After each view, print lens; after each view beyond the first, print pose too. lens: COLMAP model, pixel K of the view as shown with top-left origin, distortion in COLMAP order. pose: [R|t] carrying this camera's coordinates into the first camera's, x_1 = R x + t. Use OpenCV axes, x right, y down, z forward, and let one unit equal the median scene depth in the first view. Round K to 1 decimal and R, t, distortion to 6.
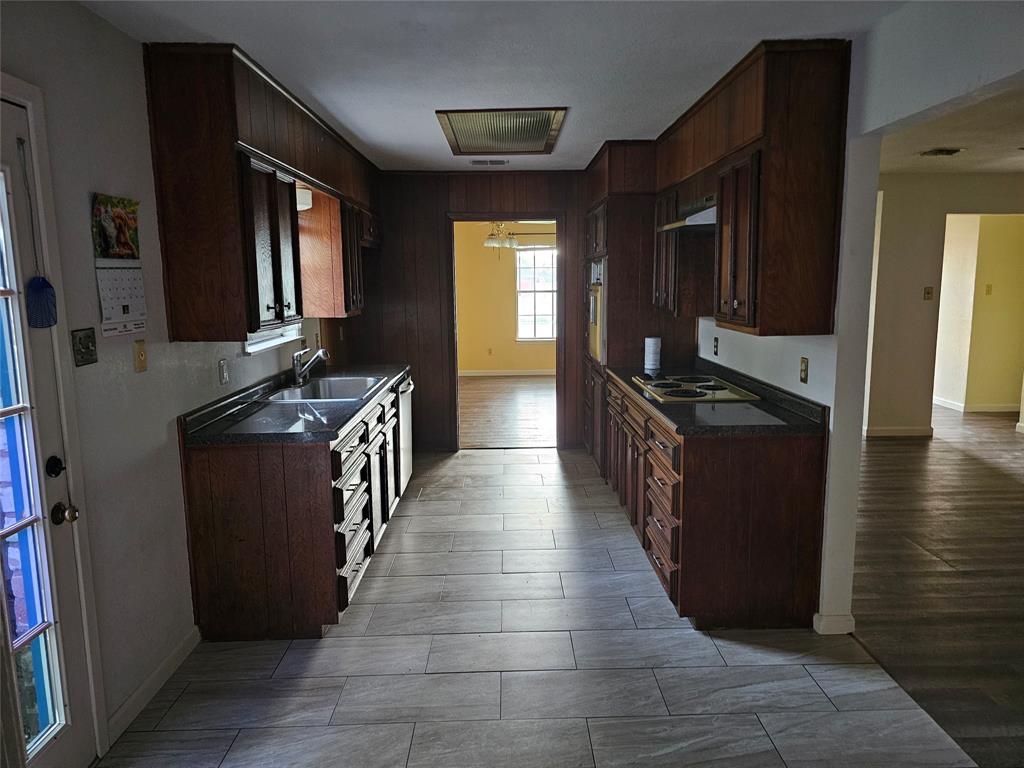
lens RADIAL K [[680.1, 0, 512.0], [0, 680.1, 384.0], [0, 0, 1]] dist [0.038287, -0.041638]
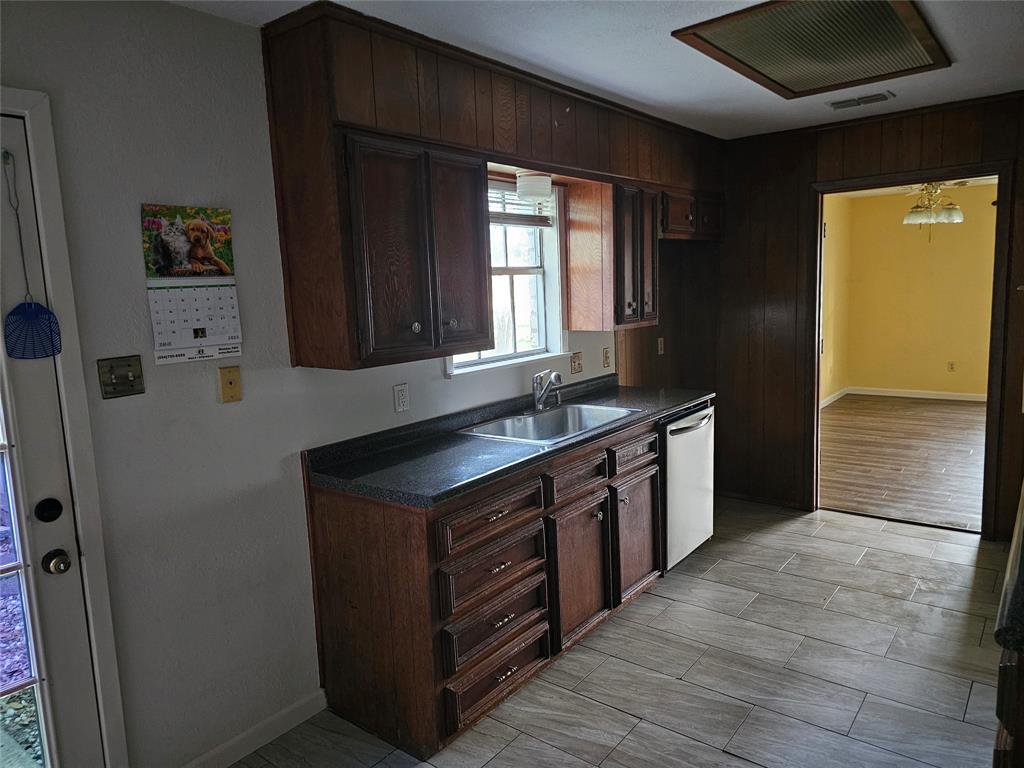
lens RADIAL K [[687.1, 0, 514.2], [0, 687.1, 378.2], [0, 0, 1]] dist [0.070168, -0.064240]
pose [[0.777589, 0.061429, -0.625765, 0.216140], [-0.063046, 0.997818, 0.019610, -0.062865], [0.625604, 0.024204, 0.779765, 0.371391]]
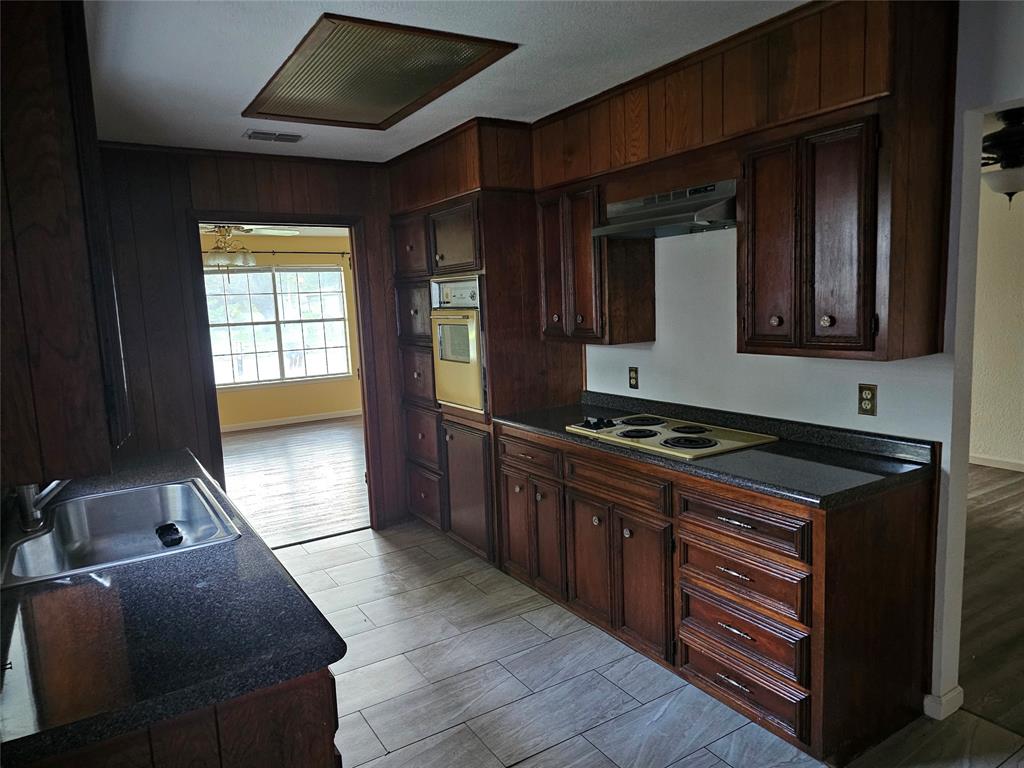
lens RADIAL K [[693.4, 0, 518.1], [0, 693.4, 396.2], [0, 0, 1]] dist [0.040192, -0.000712]
pose [[0.854239, -0.097191, 0.510715, -0.303784], [0.110504, 0.993866, 0.004304, -0.063037], [-0.508000, 0.052759, 0.859740, 0.421598]]
